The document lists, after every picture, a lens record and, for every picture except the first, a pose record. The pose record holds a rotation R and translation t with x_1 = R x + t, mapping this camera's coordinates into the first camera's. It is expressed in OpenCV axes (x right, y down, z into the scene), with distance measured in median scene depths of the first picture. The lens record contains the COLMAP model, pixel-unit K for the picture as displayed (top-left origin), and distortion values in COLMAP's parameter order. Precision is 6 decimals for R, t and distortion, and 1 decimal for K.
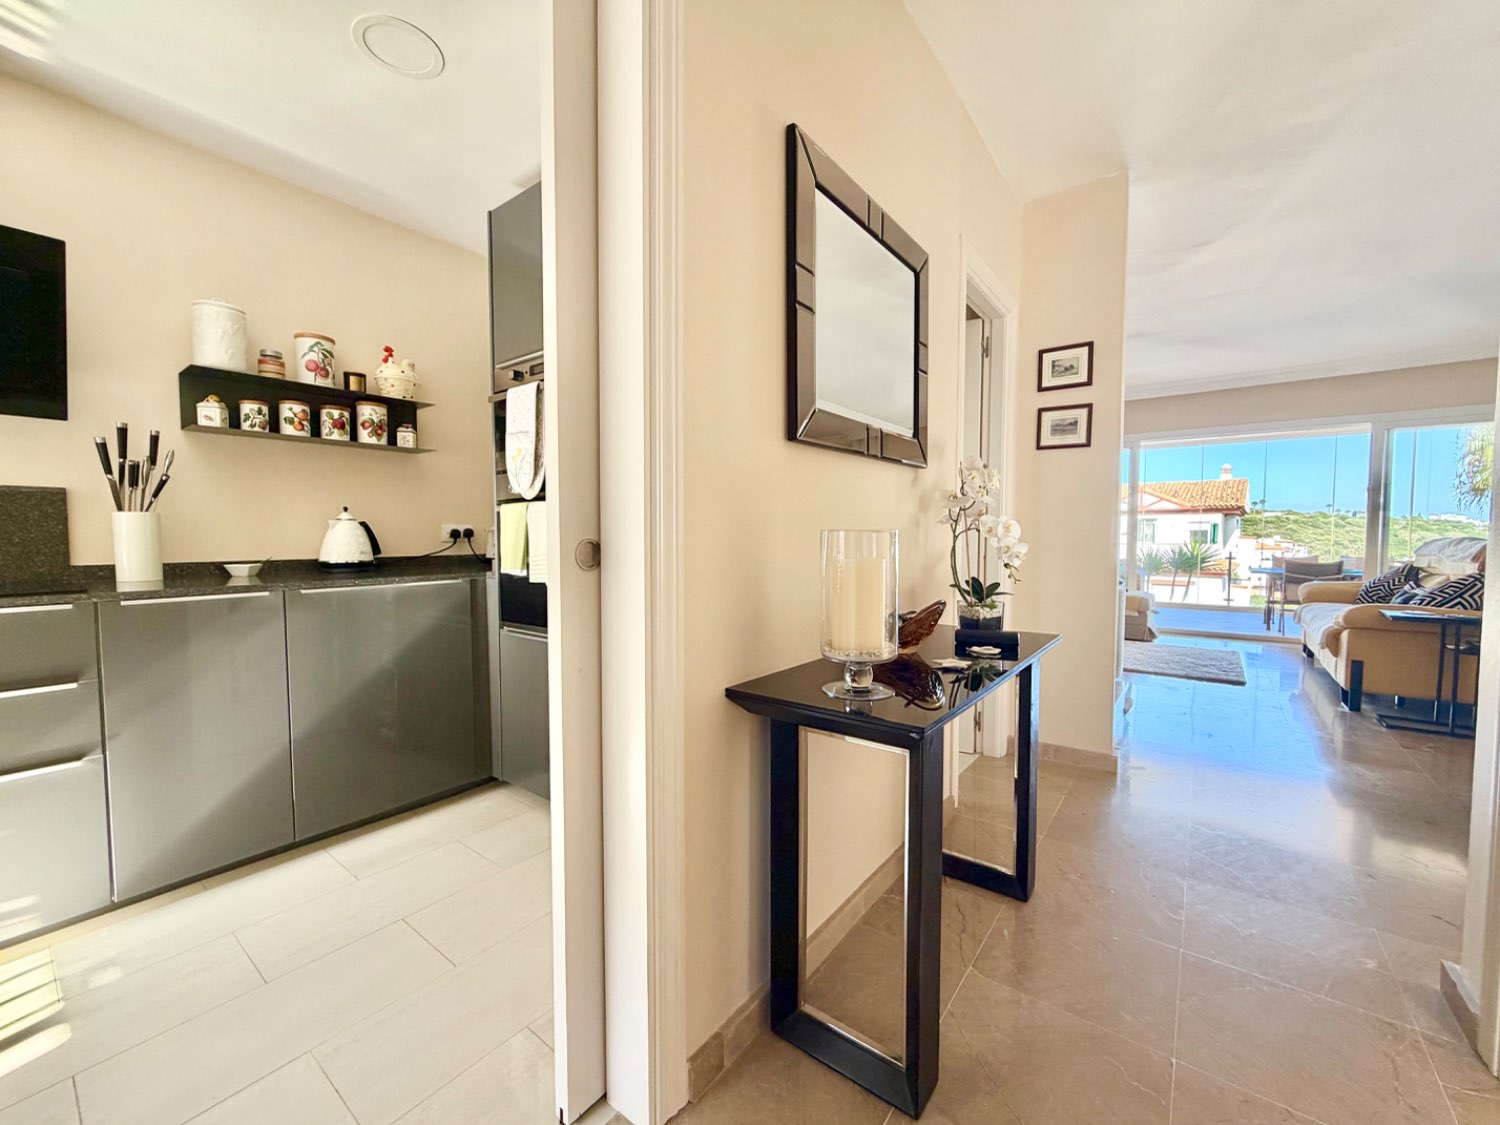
lens RADIAL K [[597.5, 0, 745.2], [0, 597.5, 563.0], [0, 0, 1]] dist [-0.001350, 0.000458]
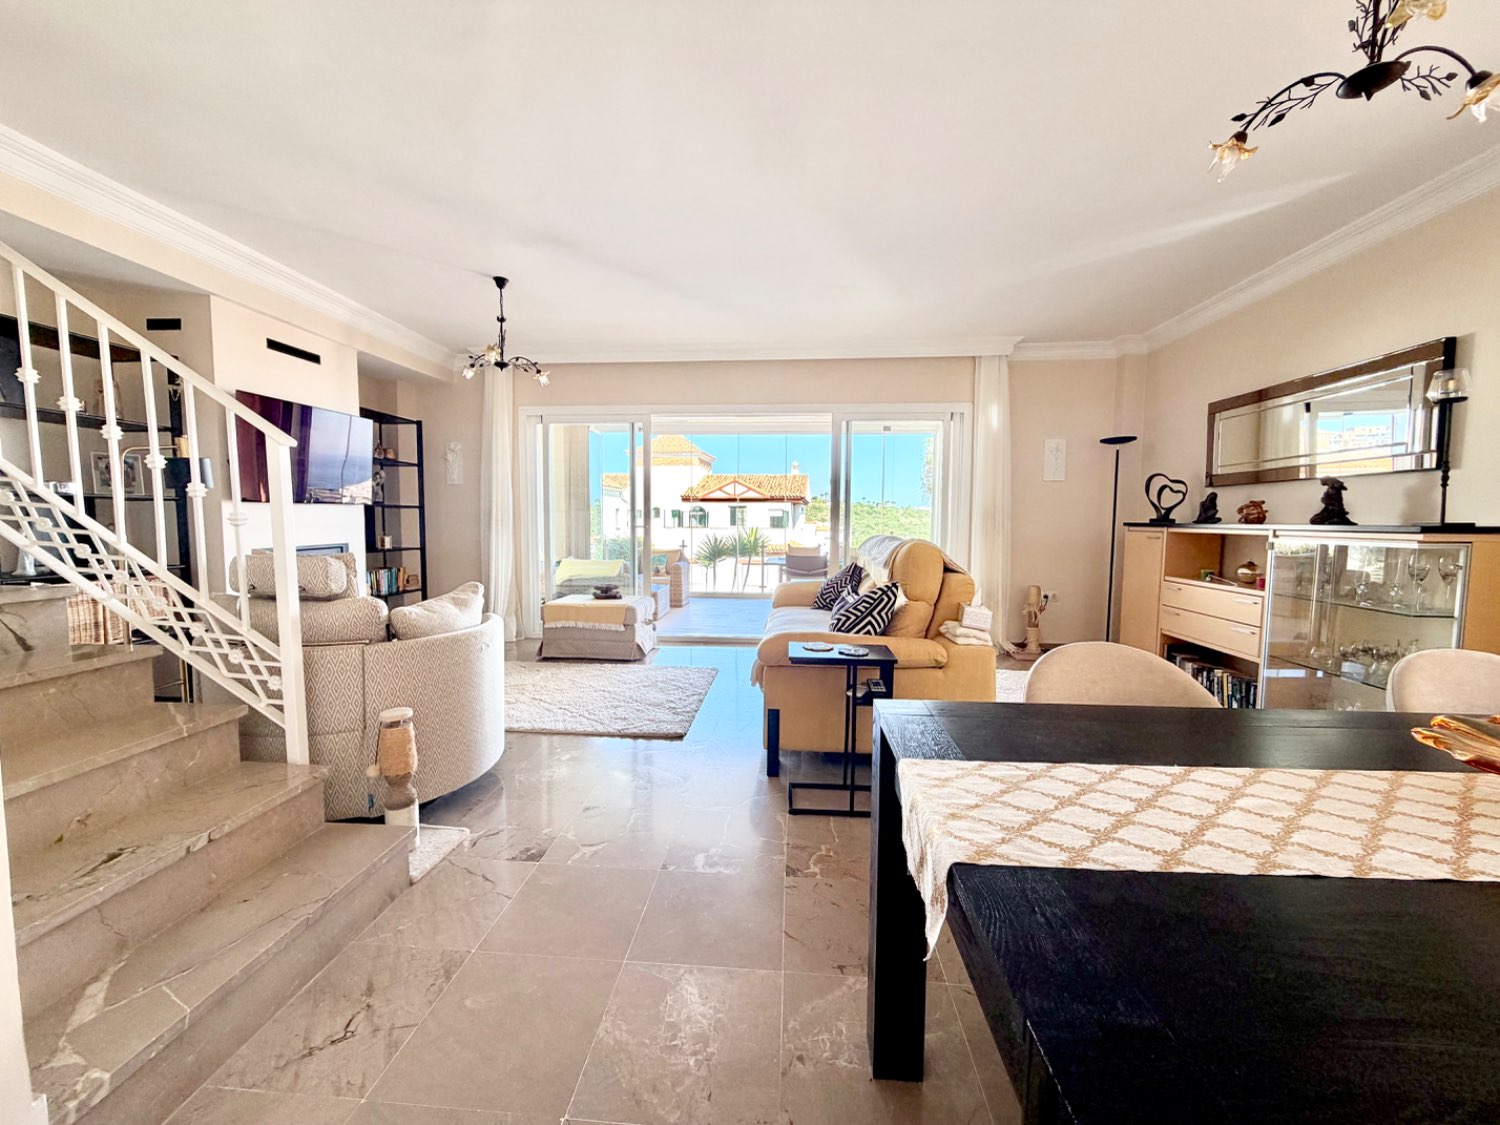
lens RADIAL K [[597.5, 0, 746.2], [0, 597.5, 560.4], [0, 0, 1]] dist [-0.001350, 0.000458]
pose [[0.838086, -0.031888, 0.544605, 0.604456], [0.018406, 0.999375, 0.030190, -0.045274], [-0.545227, -0.015278, 0.838149, 0.402302]]
